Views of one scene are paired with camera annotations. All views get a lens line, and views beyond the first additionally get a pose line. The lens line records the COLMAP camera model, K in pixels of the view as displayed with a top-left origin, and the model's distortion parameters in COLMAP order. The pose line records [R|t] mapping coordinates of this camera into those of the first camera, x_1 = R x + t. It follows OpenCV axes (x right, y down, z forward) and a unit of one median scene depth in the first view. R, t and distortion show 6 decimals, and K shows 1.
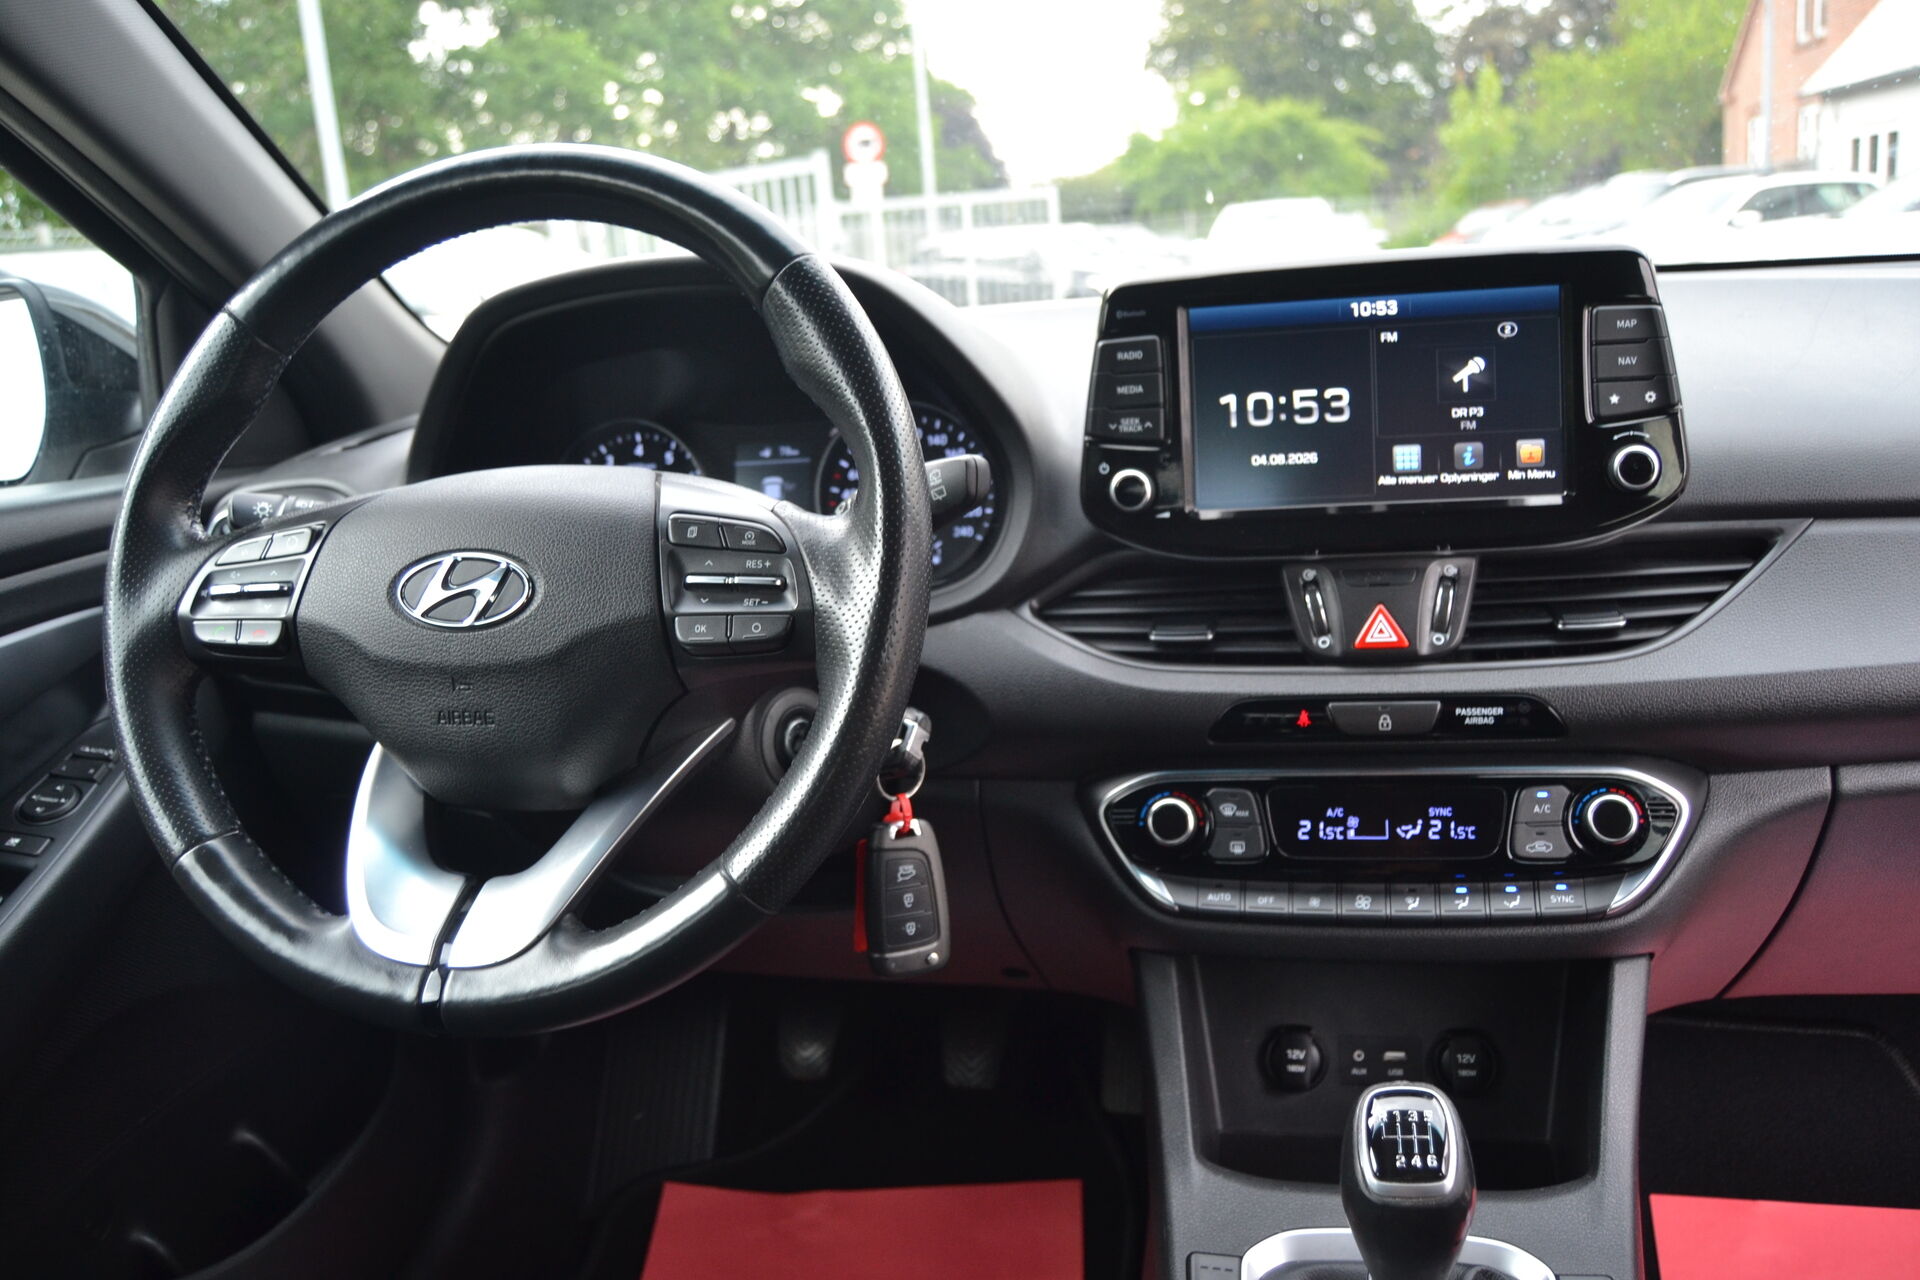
lens RADIAL K [[1532.5, 0, 960.0], [0, 1532.5, 640.0], [0, 0, 1]] dist [-0.080309, 0.005991]
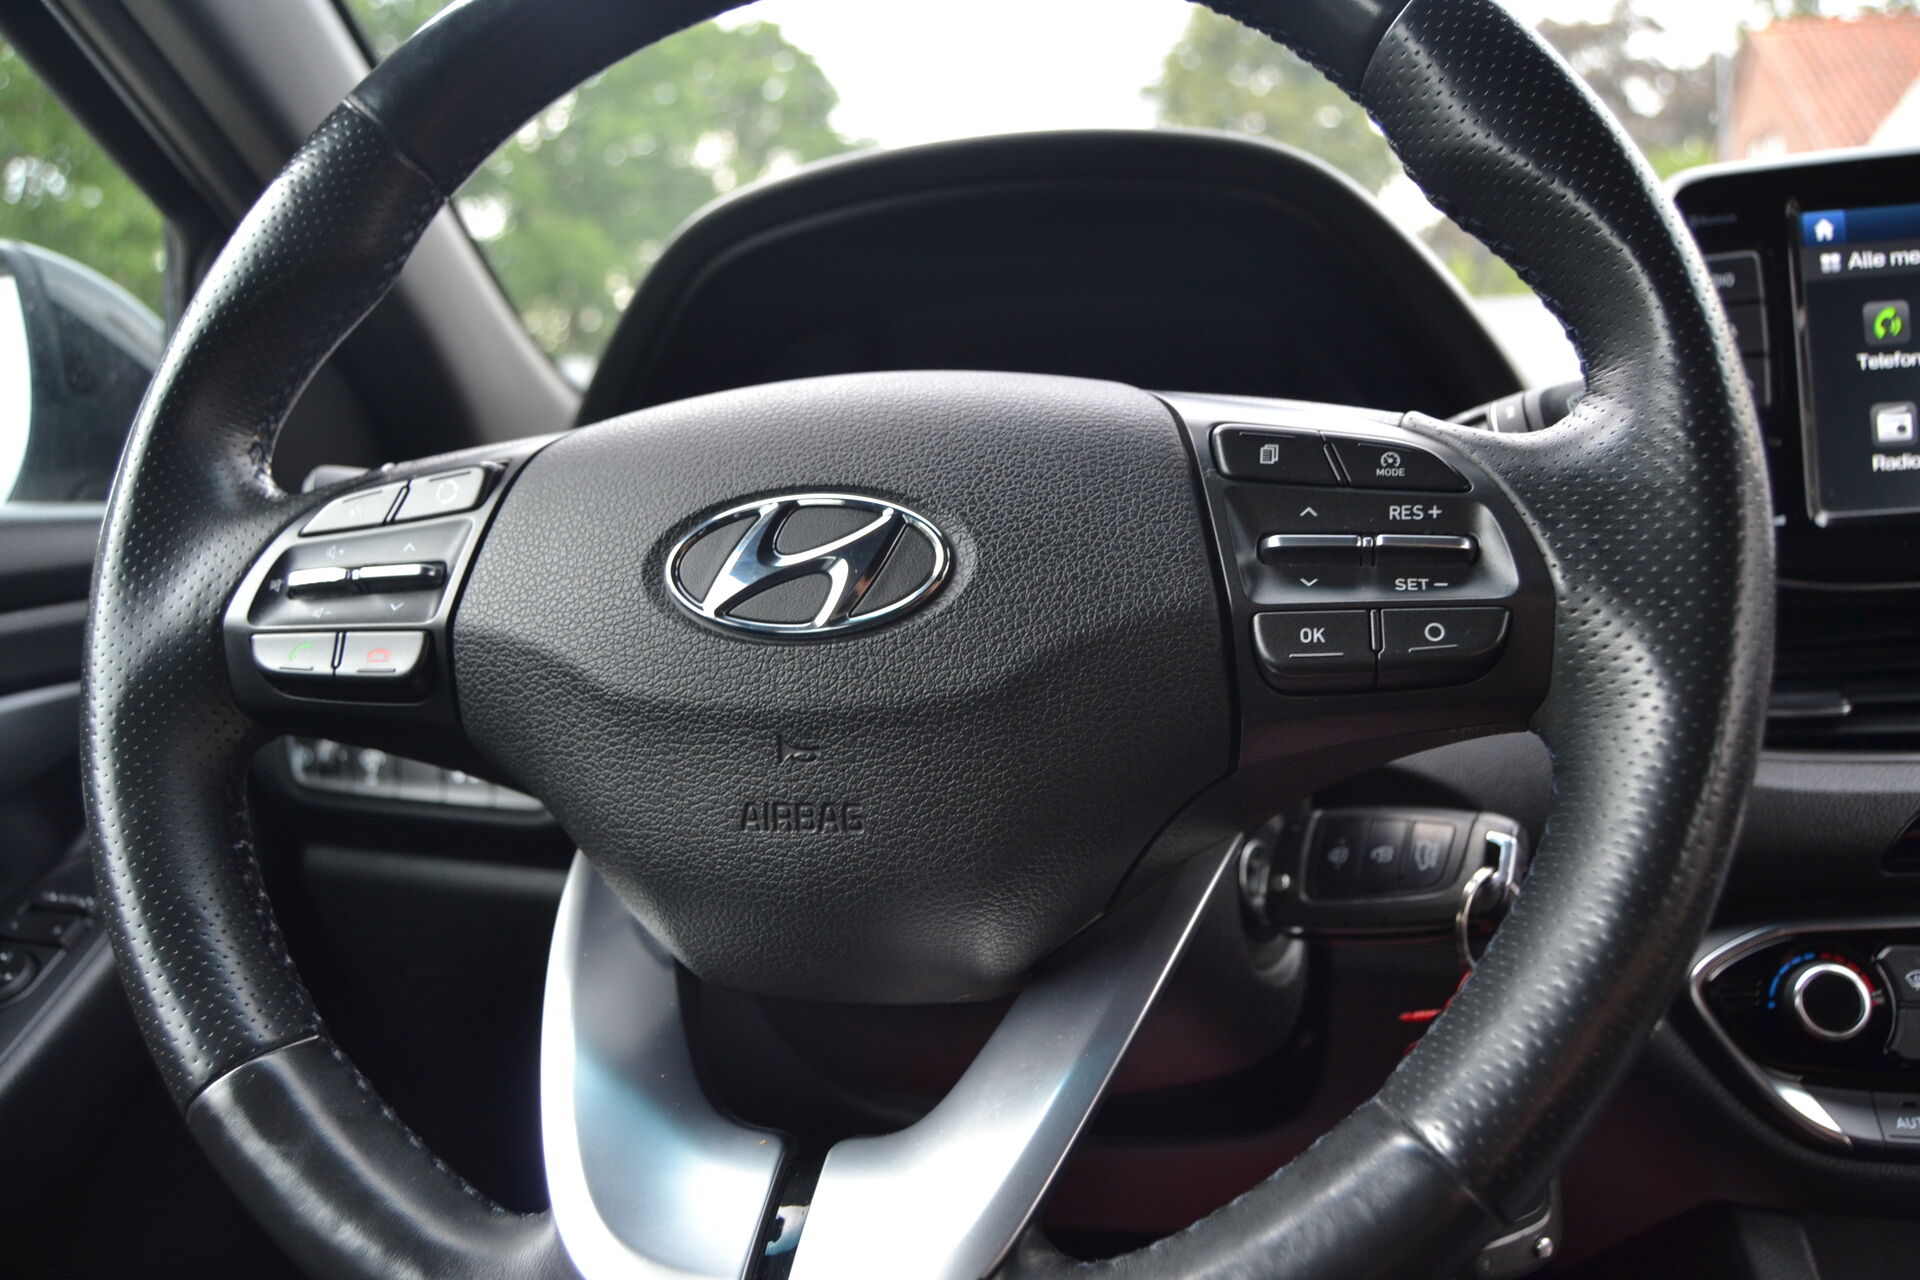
lens RADIAL K [[1532.5, 0, 960.0], [0, 1532.5, 640.0], [0, 0, 1]] dist [-0.080309, 0.005991]
pose [[0.999900, 0.014166, -0.000200, -0.179588], [-0.014098, 0.993483, -0.113109, 0.032534], [-0.001403, 0.113101, 0.993583, 0.323916]]
